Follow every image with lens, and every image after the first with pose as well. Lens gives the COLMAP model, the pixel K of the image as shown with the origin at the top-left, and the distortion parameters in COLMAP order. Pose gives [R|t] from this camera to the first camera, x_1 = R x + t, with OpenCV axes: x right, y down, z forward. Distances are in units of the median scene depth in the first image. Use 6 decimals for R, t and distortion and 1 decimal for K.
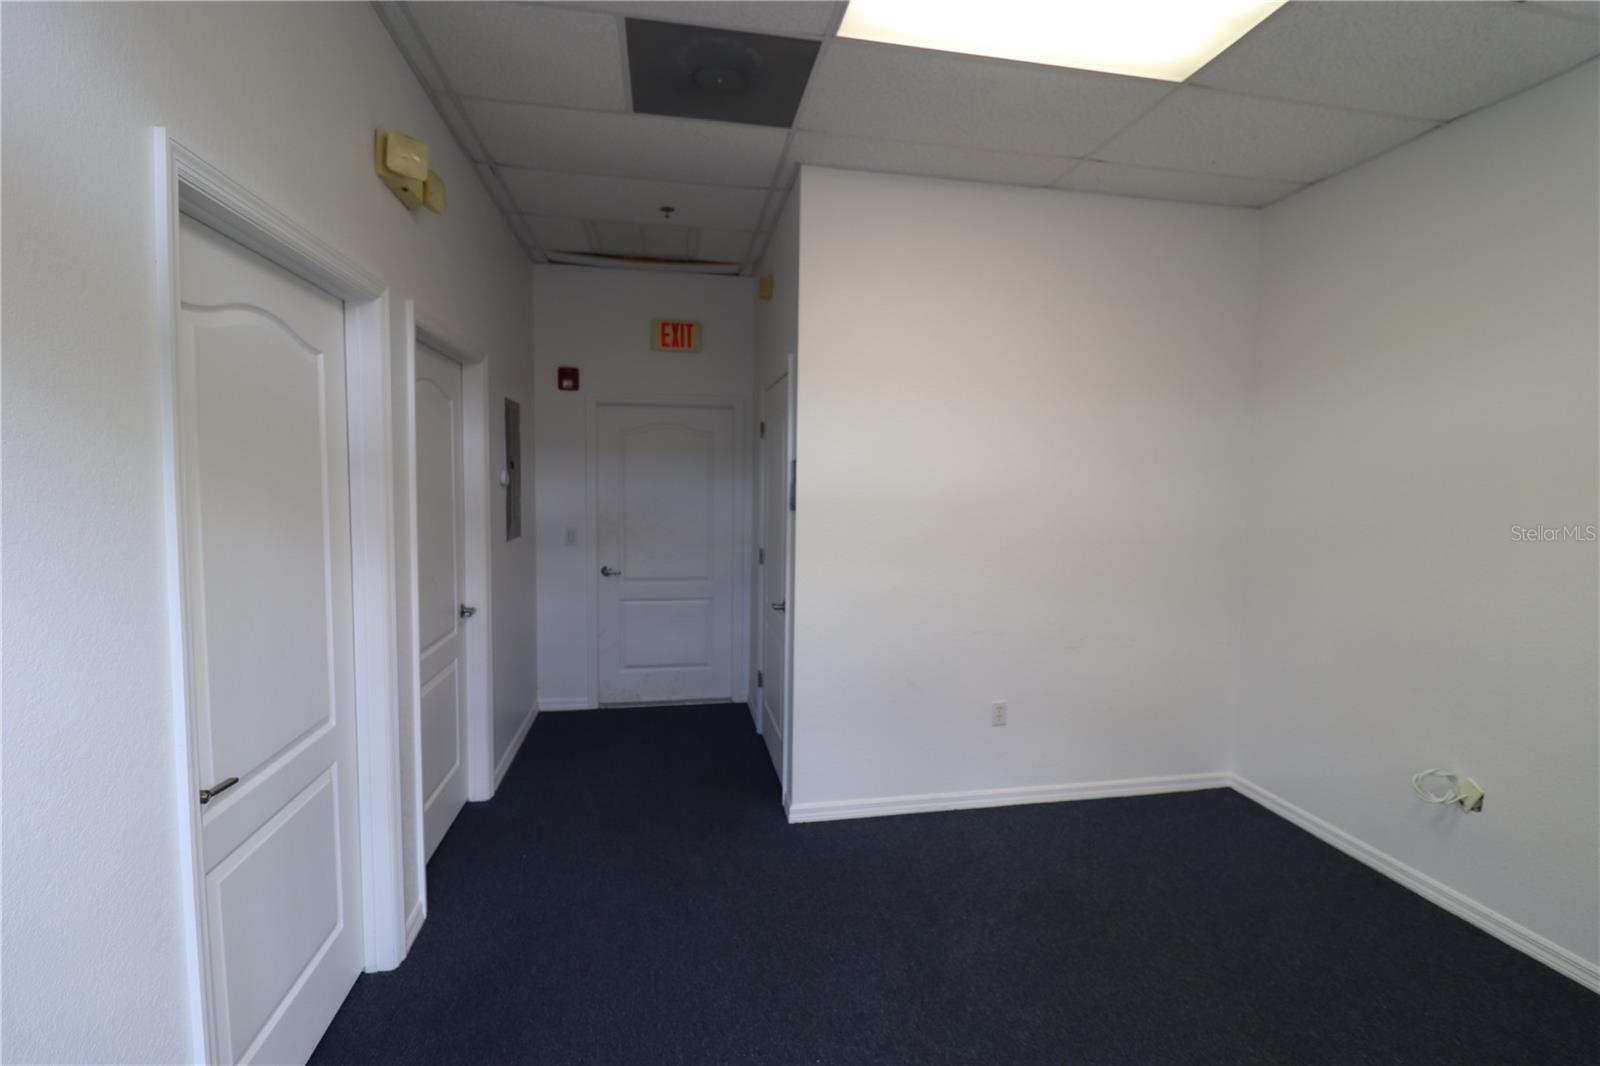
lens RADIAL K [[747.4, 0, 792.6], [0, 747.4, 534.4], [0, 0, 1]] dist [-0.001784, -0.000538]
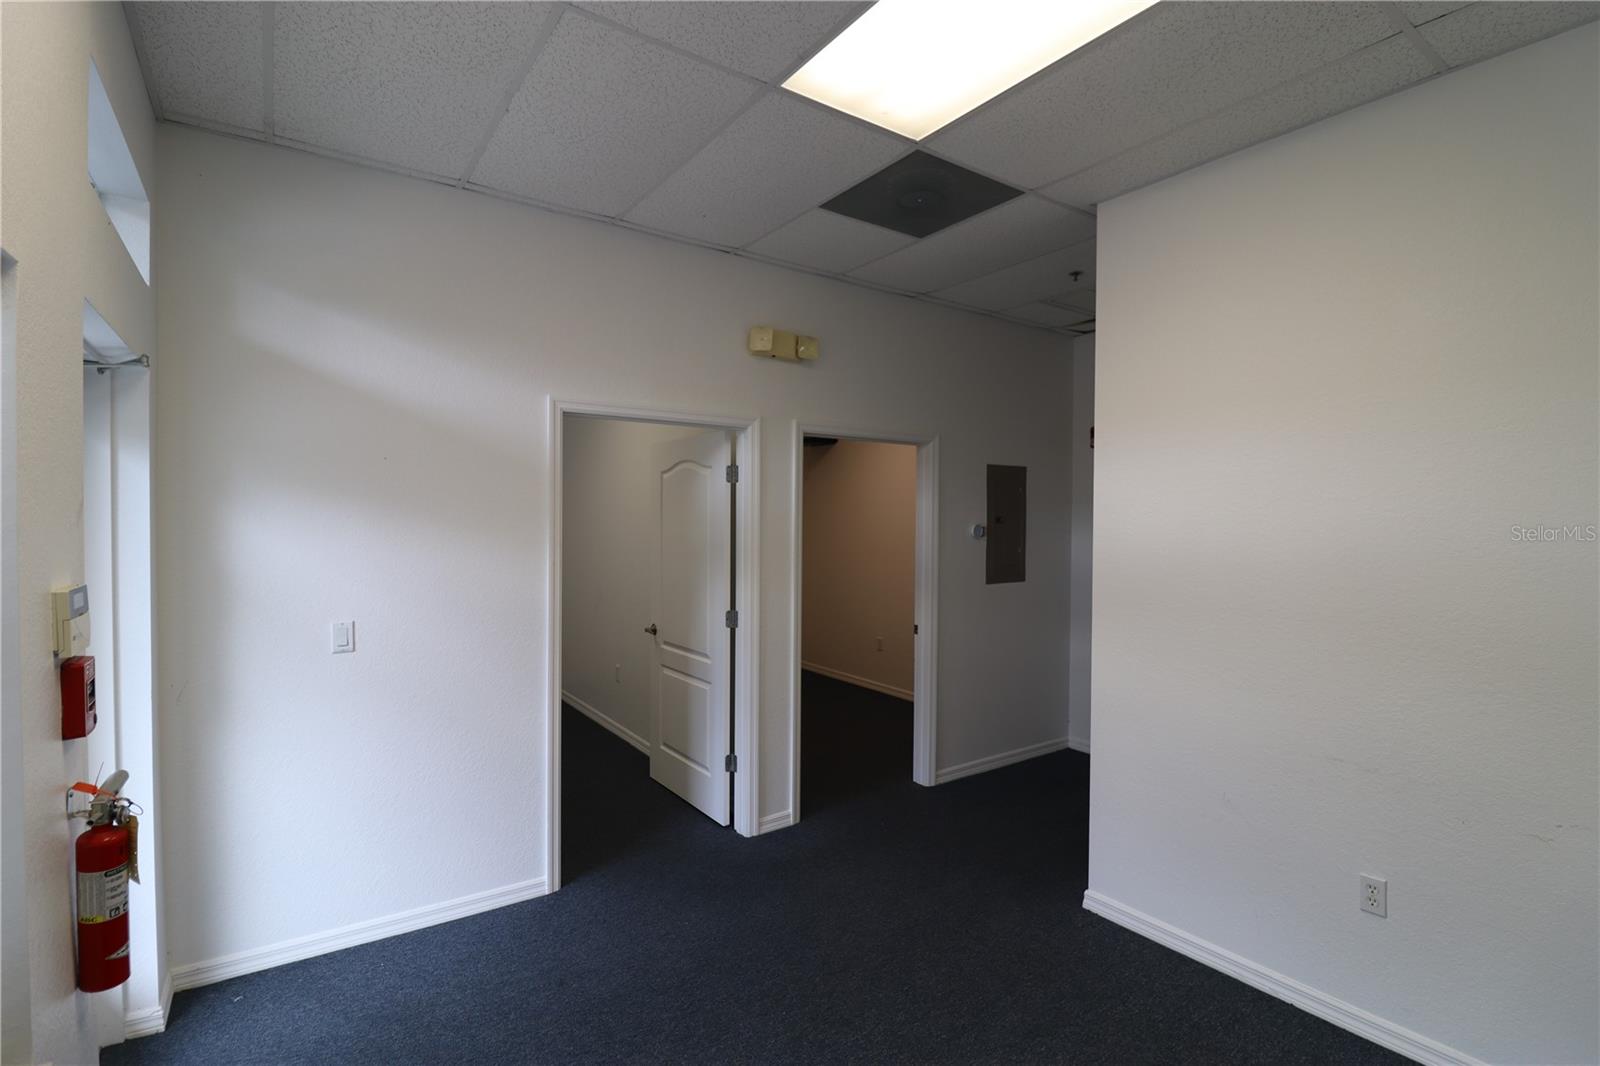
lens RADIAL K [[747.4, 0, 796.0], [0, 747.4, 536.7], [0, 0, 1]] dist [-0.001784, -0.000538]
pose [[0.424652, 0.009948, -0.905302, 0.650169], [-0.058004, 0.998184, -0.016239, -0.034160], [0.903497, 0.059407, 0.424458, 0.249059]]
